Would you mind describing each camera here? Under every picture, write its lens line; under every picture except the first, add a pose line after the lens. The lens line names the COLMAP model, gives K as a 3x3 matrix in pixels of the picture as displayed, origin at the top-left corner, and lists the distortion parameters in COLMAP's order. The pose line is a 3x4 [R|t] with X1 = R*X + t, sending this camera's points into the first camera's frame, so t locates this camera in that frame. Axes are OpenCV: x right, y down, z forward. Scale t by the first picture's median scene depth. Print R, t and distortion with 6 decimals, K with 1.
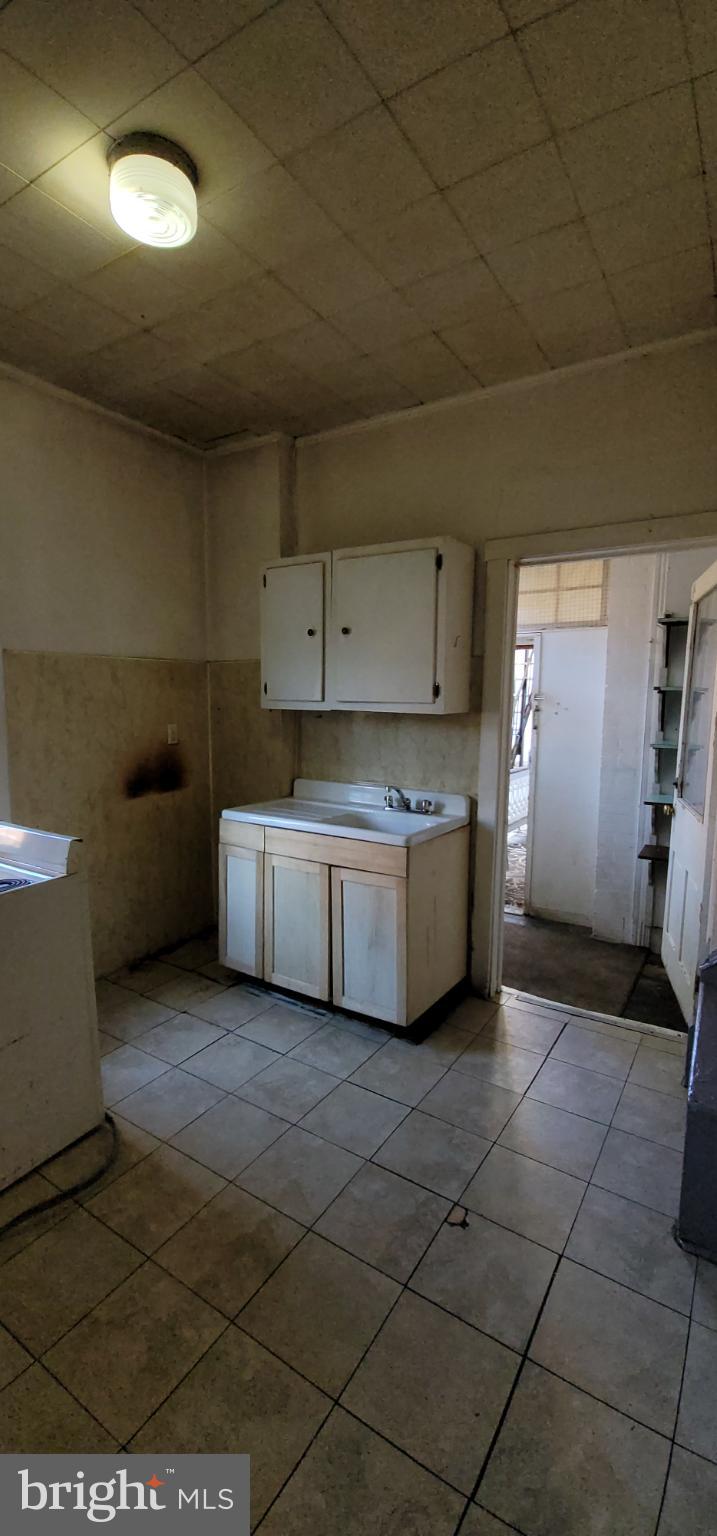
lens RADIAL K [[621.4, 0, 356.4], [0, 621.4, 769.4], [0, 0, 1]] dist [0.001845, -0.000542]
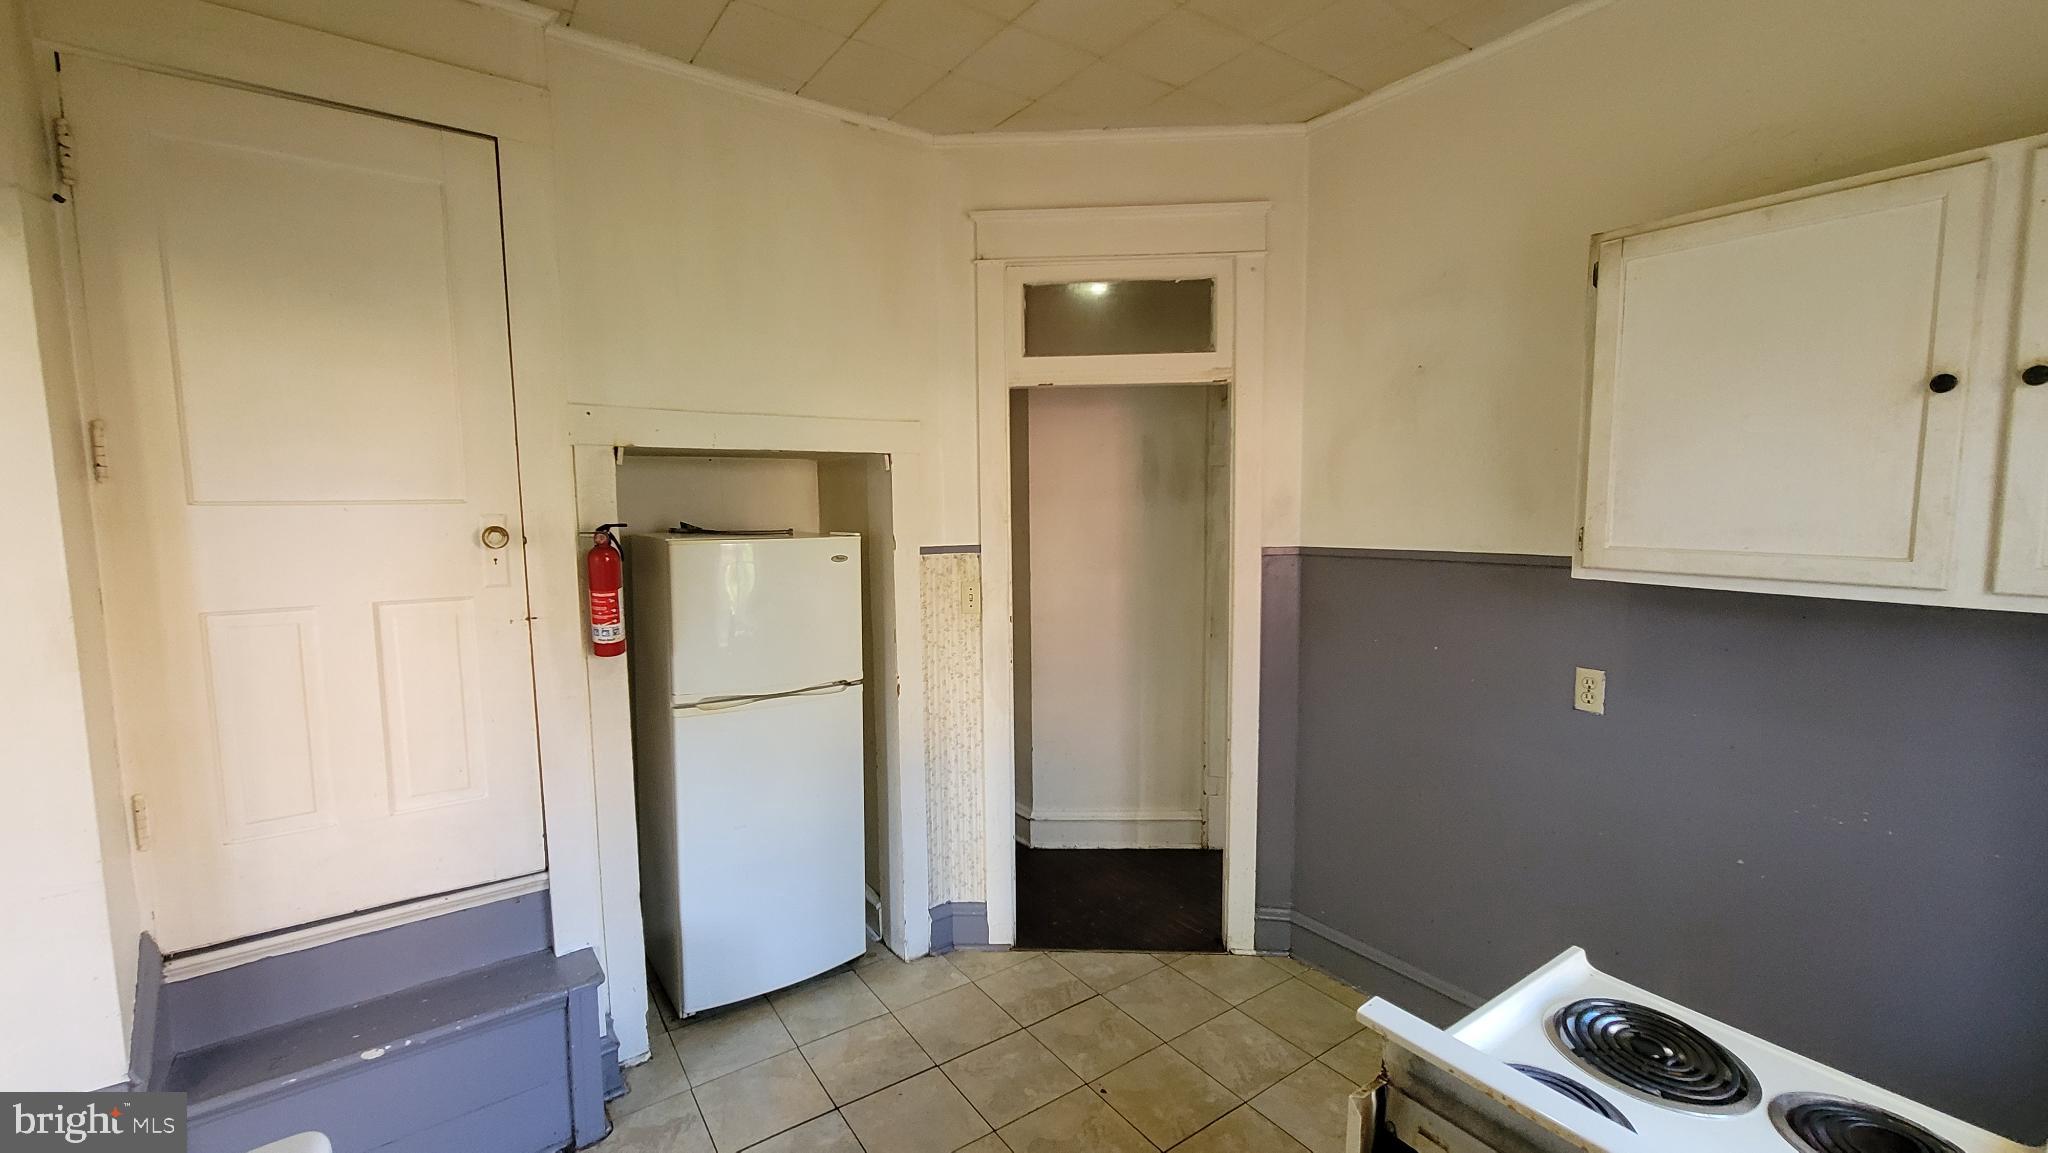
lens RADIAL K [[831.9, 0, 1026.2], [0, 831.9, 575.1], [0, 0, 1]] dist [-0.002020, 0.001925]
pose [[-0.924572, -0.027893, 0.379986, -0.308550], [0.056755, 0.976107, 0.209745, -0.173443], [-0.376757, 0.215491, -0.900898, 1.007033]]
